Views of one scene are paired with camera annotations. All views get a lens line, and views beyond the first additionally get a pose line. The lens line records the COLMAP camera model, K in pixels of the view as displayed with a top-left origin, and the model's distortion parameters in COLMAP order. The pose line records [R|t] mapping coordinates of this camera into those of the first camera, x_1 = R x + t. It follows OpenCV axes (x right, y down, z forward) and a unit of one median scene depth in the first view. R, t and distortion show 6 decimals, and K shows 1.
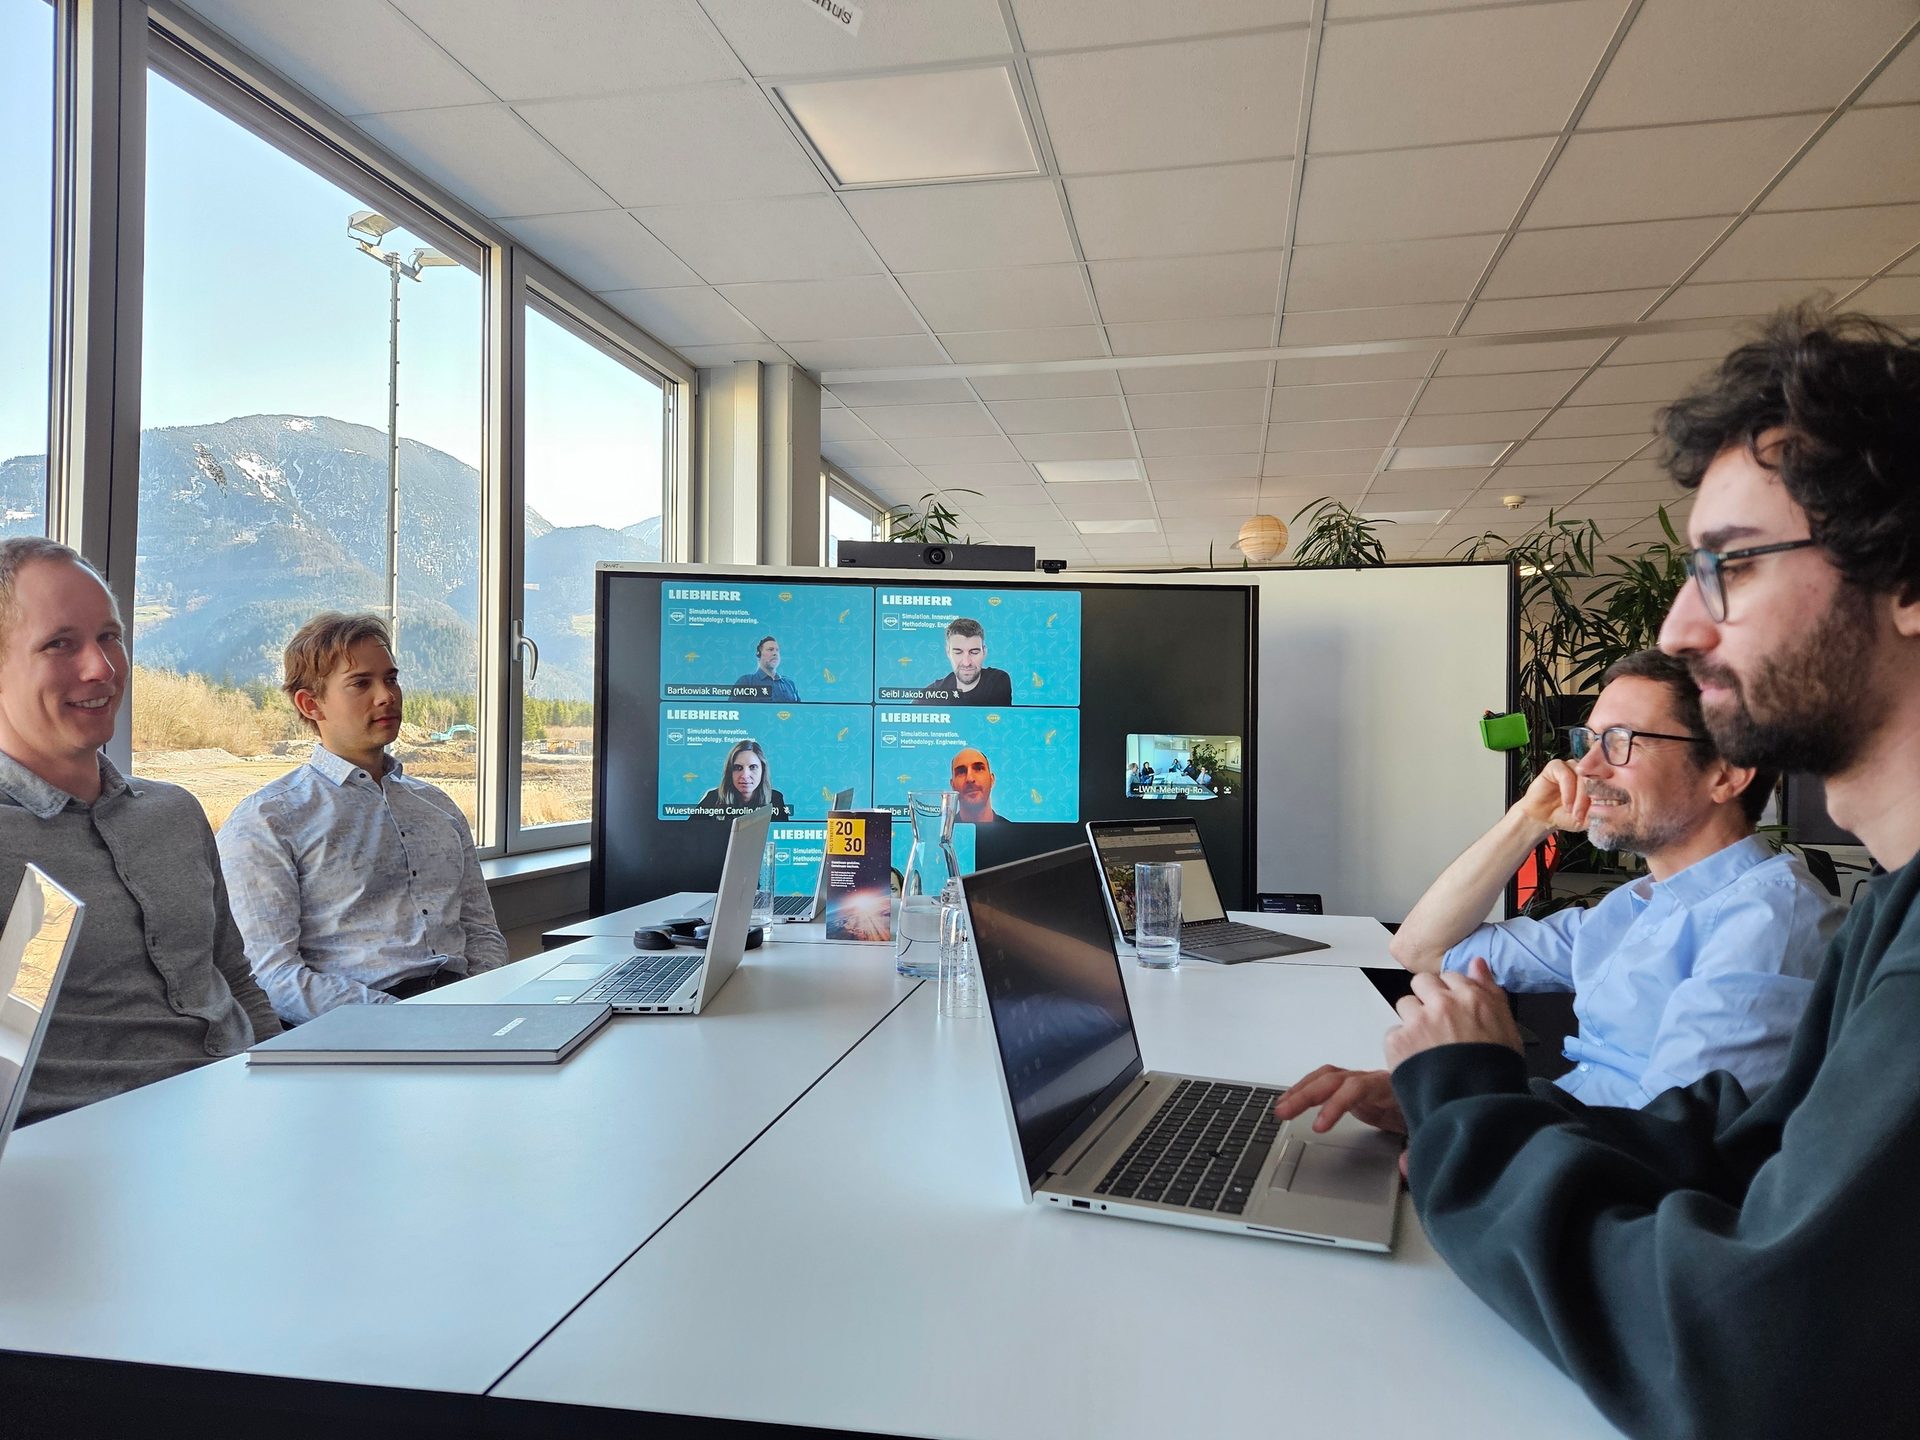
lens RADIAL K [[1311.6, 0, 953.7], [0, 1311.6, 700.8], [0, 0, 1]] dist [0.008662, -0.002984]
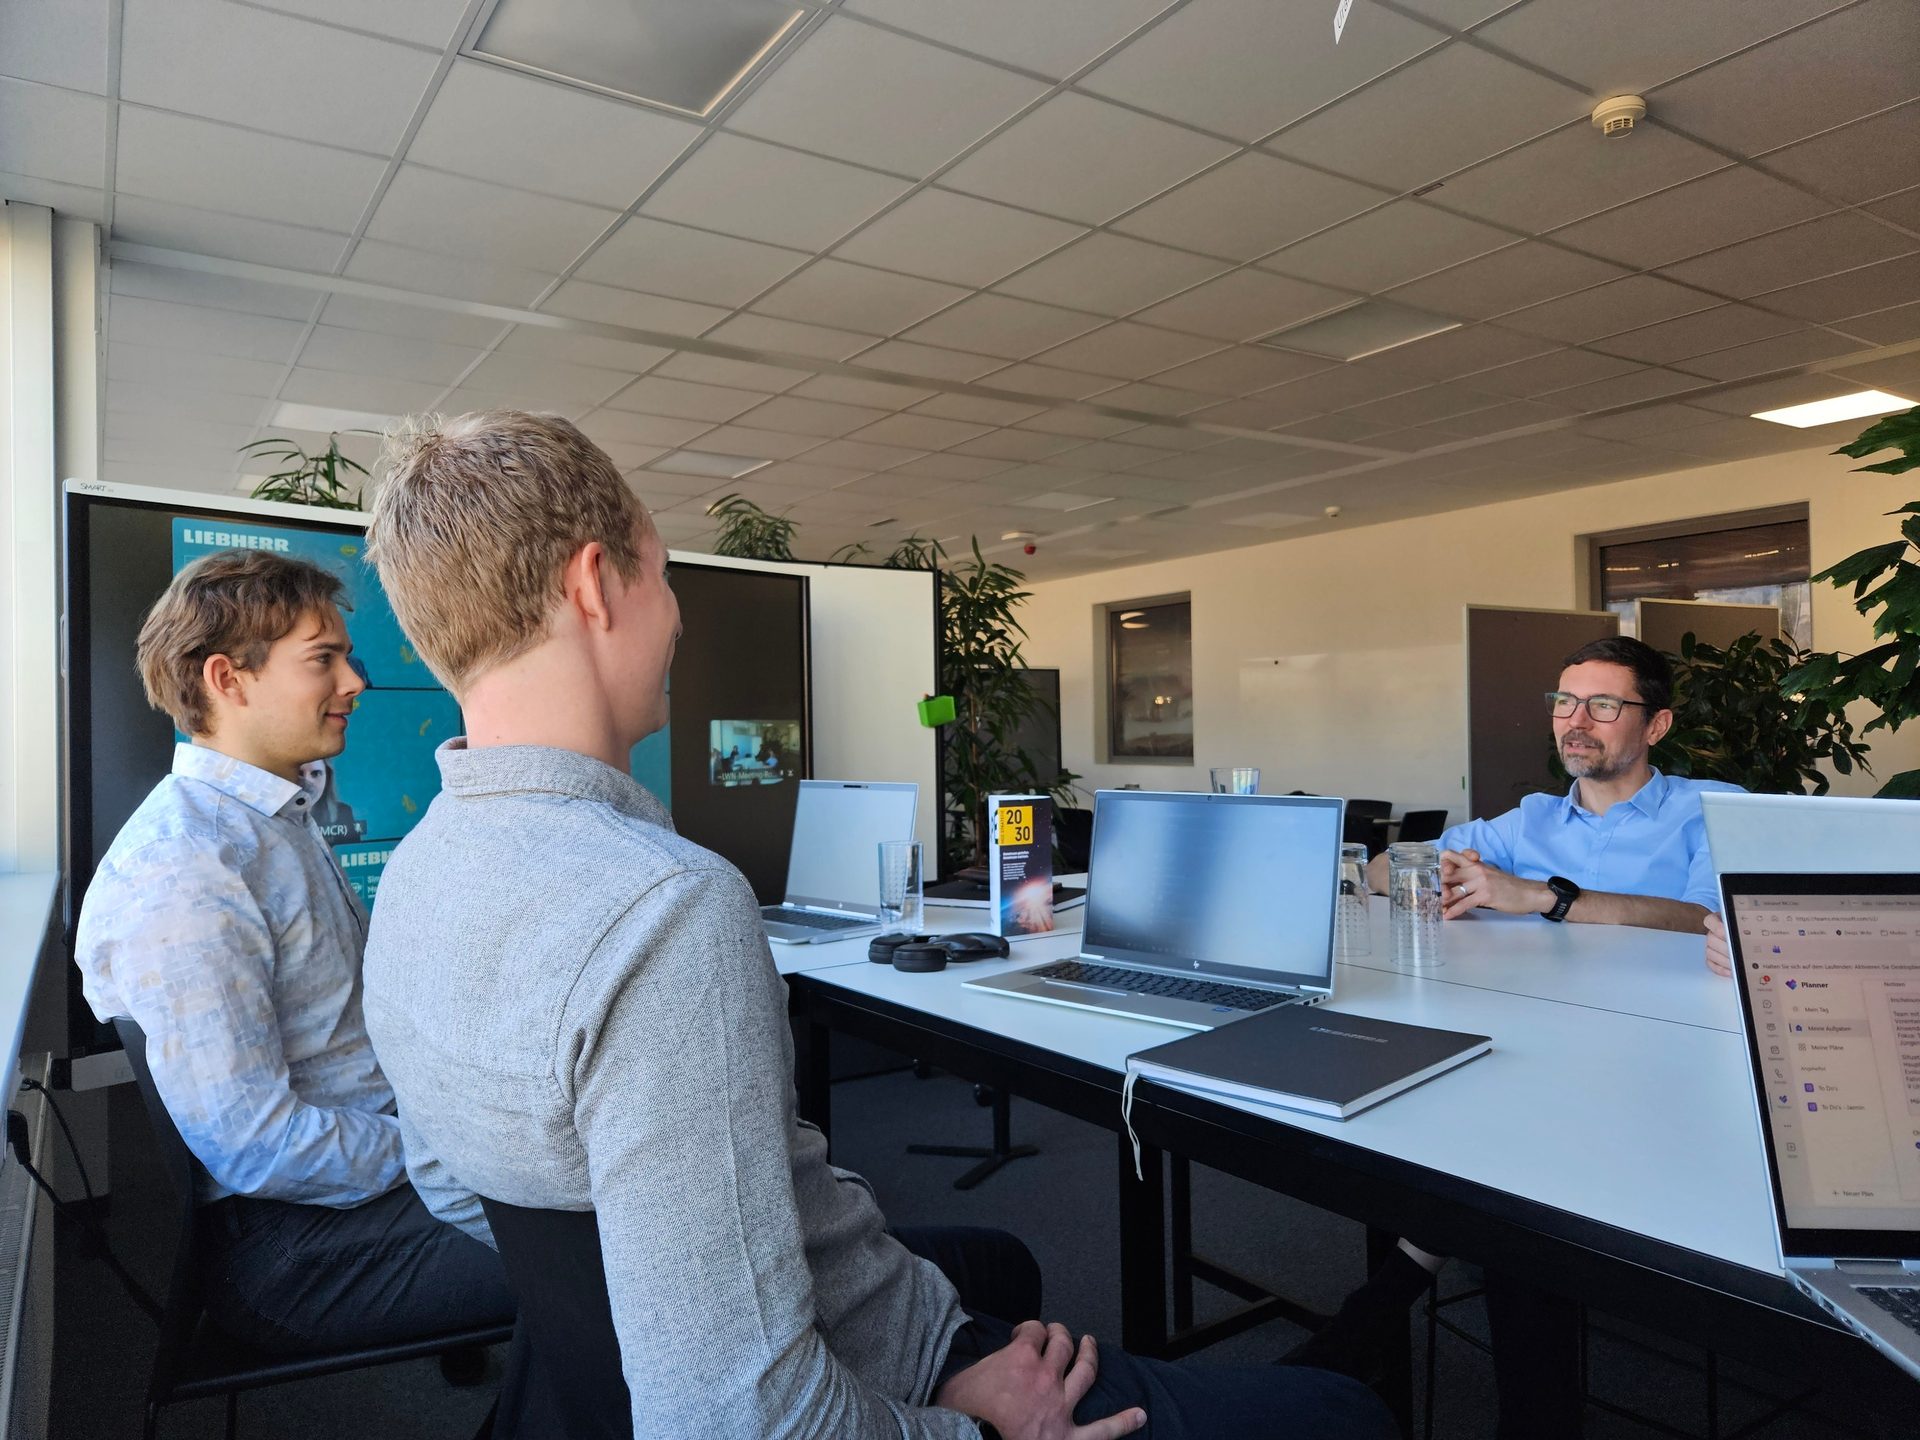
lens RADIAL K [[1311.6, 0, 952.5], [0, 1311.6, 722.9], [0, 0, 1]] dist [0.008662, -0.002984]
pose [[0.707041, -0.022843, 0.706804, -0.415575], [0.005185, 0.999619, 0.027120, 0.002621], [-0.707154, -0.015511, 0.706890, 0.200337]]
